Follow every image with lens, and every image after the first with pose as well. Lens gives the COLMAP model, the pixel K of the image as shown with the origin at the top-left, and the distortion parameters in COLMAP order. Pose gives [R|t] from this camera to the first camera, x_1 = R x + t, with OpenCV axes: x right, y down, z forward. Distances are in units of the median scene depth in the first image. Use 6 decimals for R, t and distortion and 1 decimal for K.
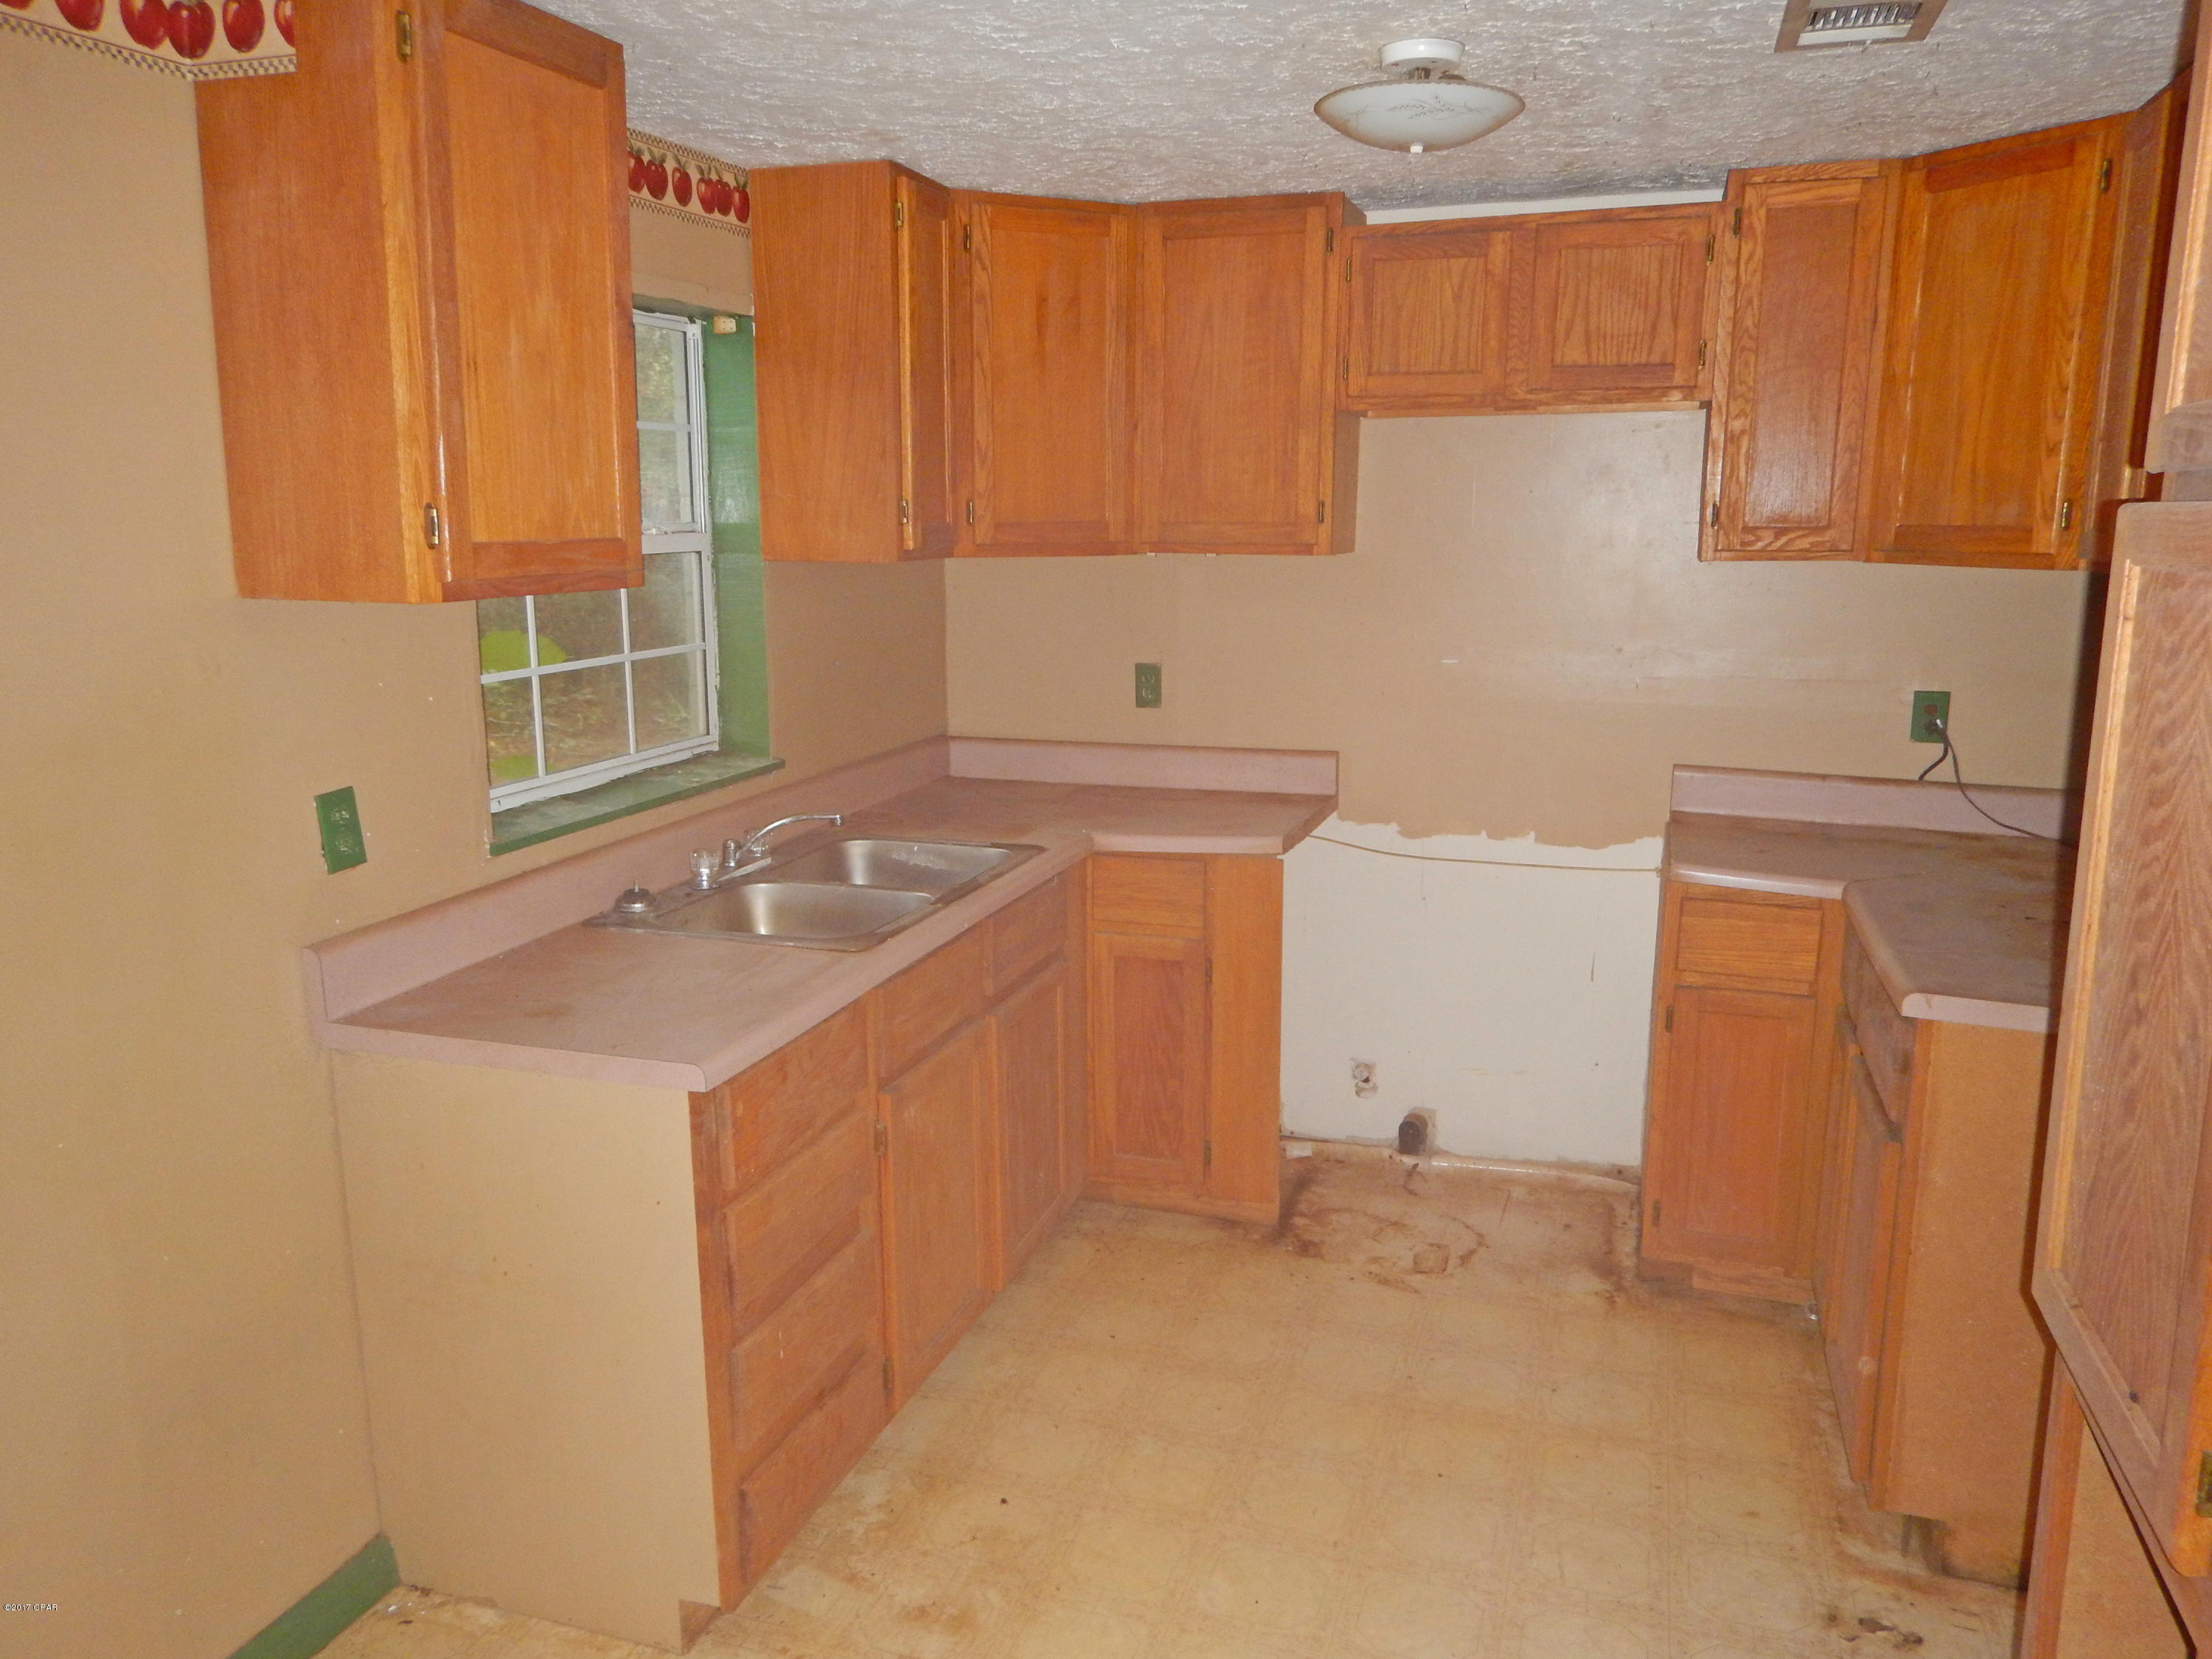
lens RADIAL K [[1660.2, 0, 1106.0], [0, 1660.2, 829.5], [0, 0, 1]] dist [0.003797, -0.006945]
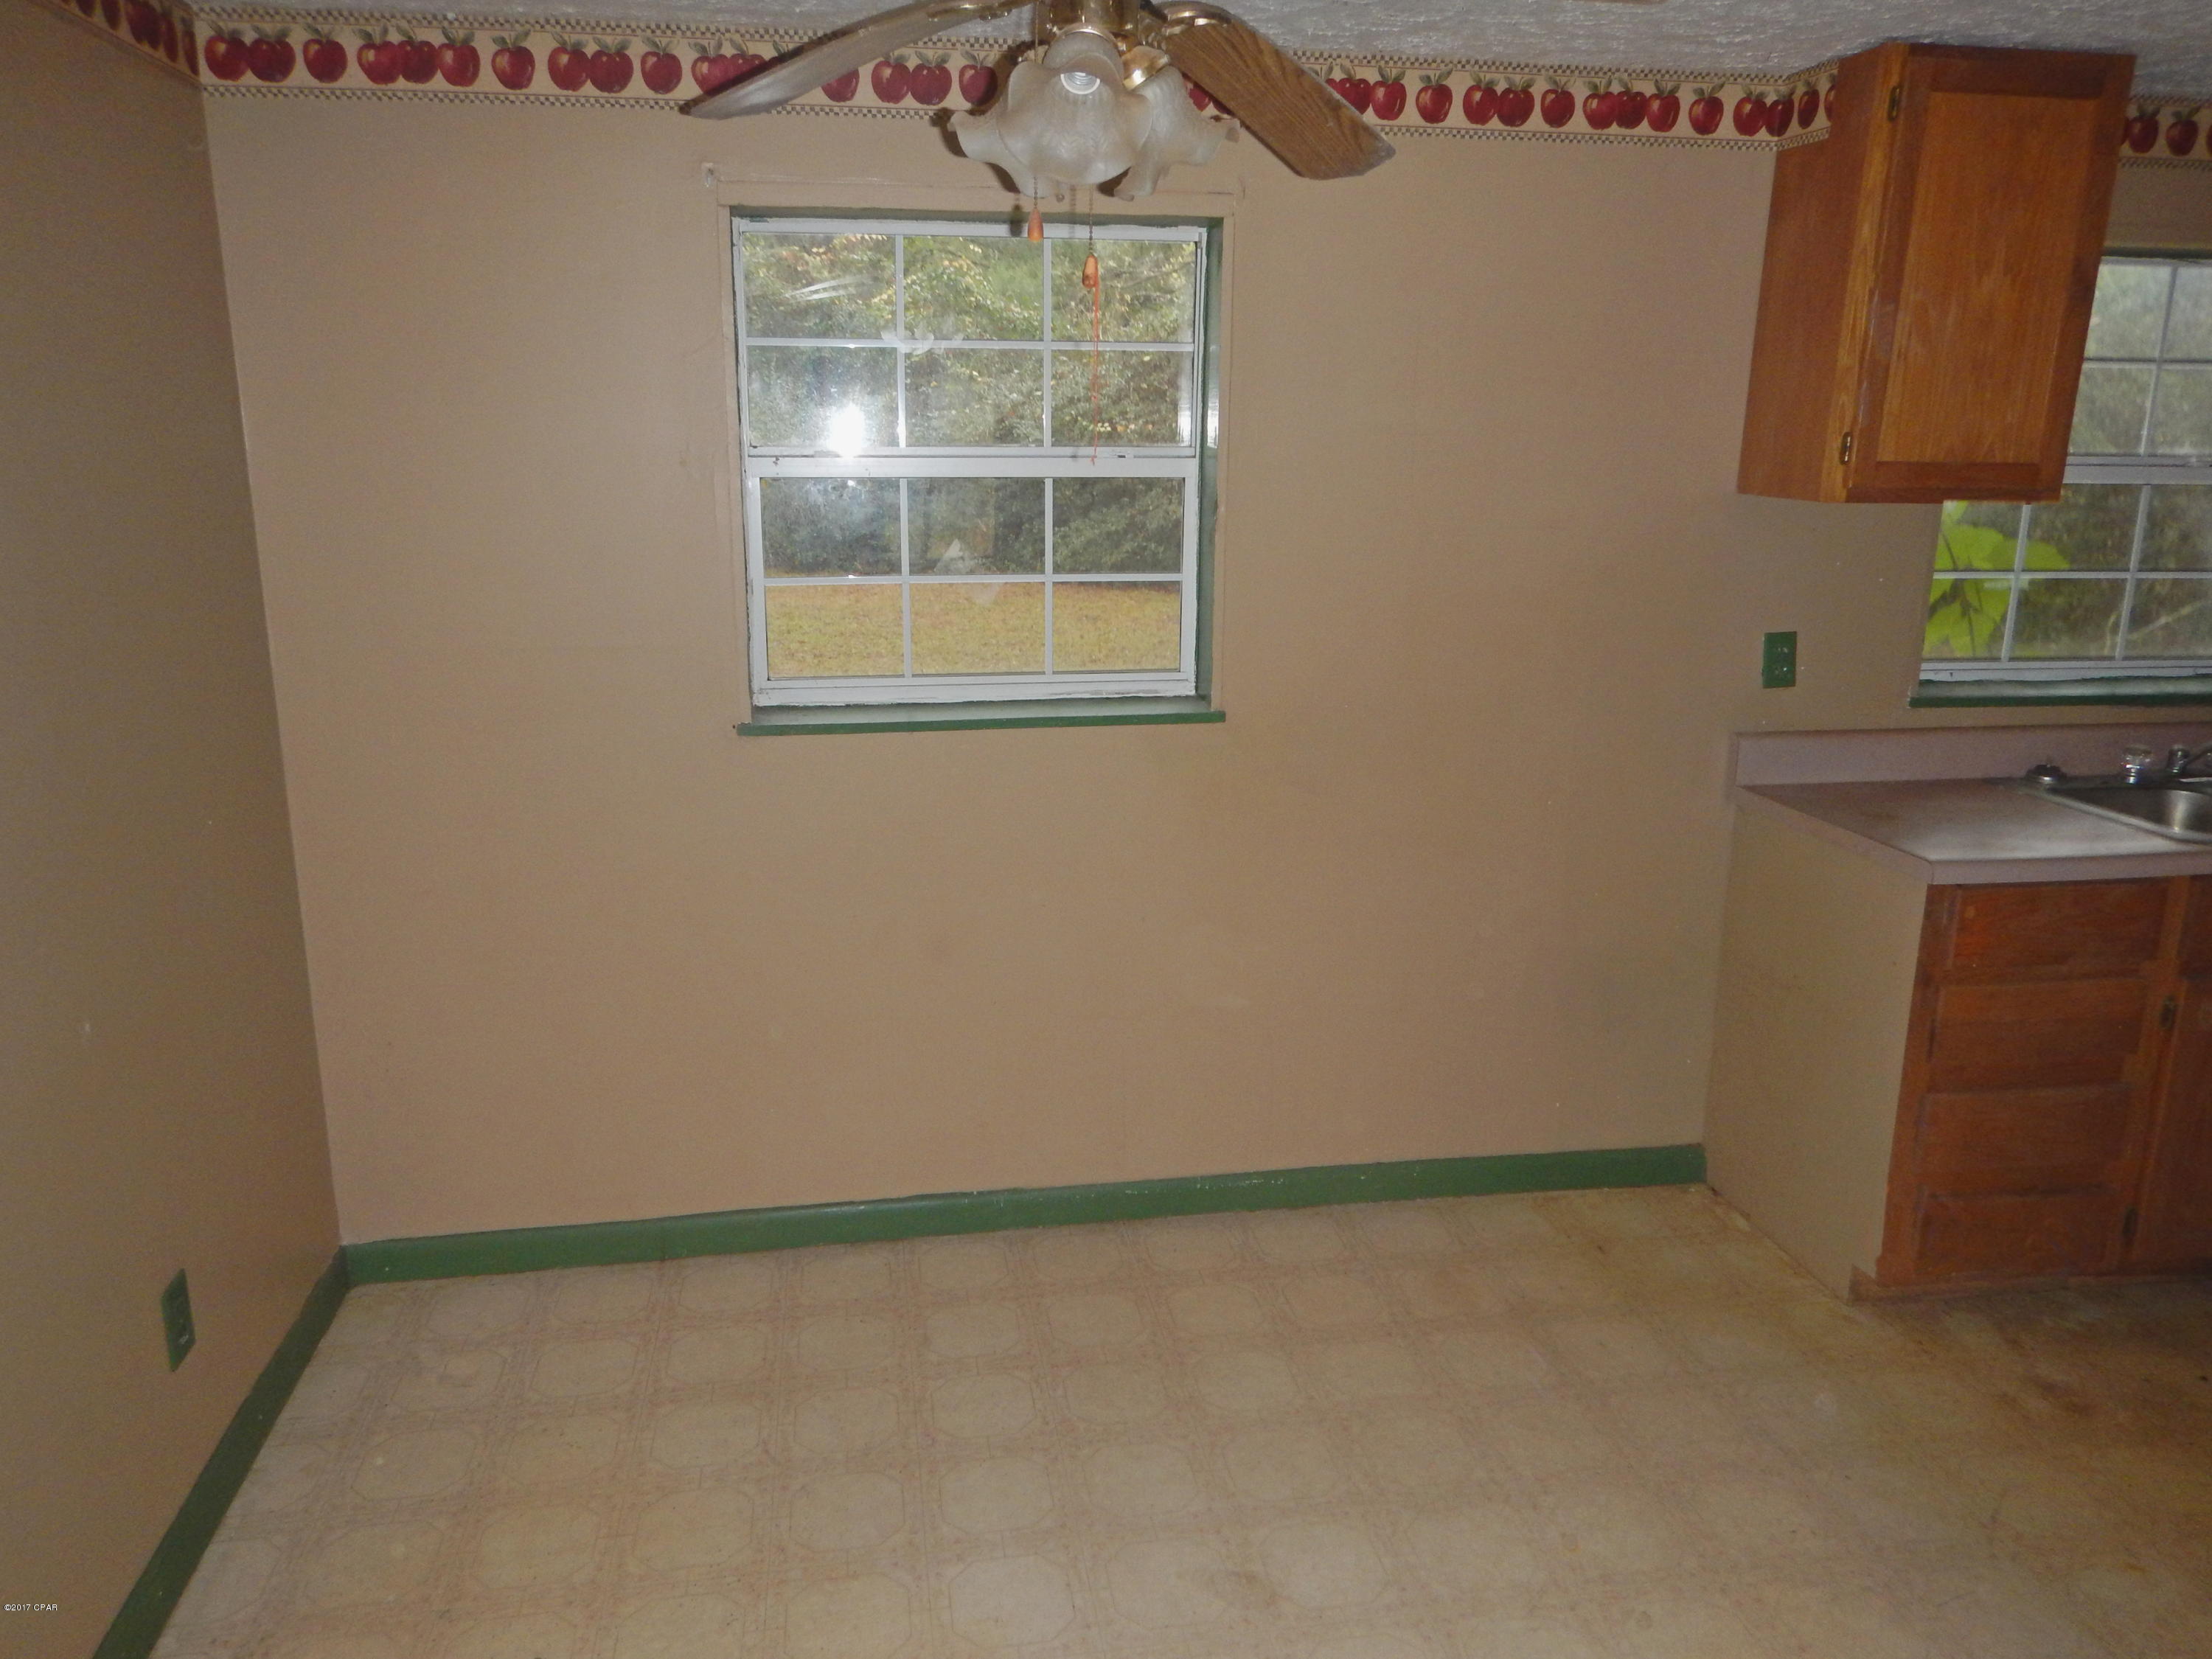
lens RADIAL K [[1495.3, 0, 1106.0], [0, 1495.3, 829.5], [0, 0, 1]] dist [-0.009024, -0.004972]
pose [[0.485441, 0.238274, -0.841173, 0.410986], [-0.182849, 0.968536, 0.168830, 0.033341], [0.854934, 0.071851, 0.513736, -0.171990]]
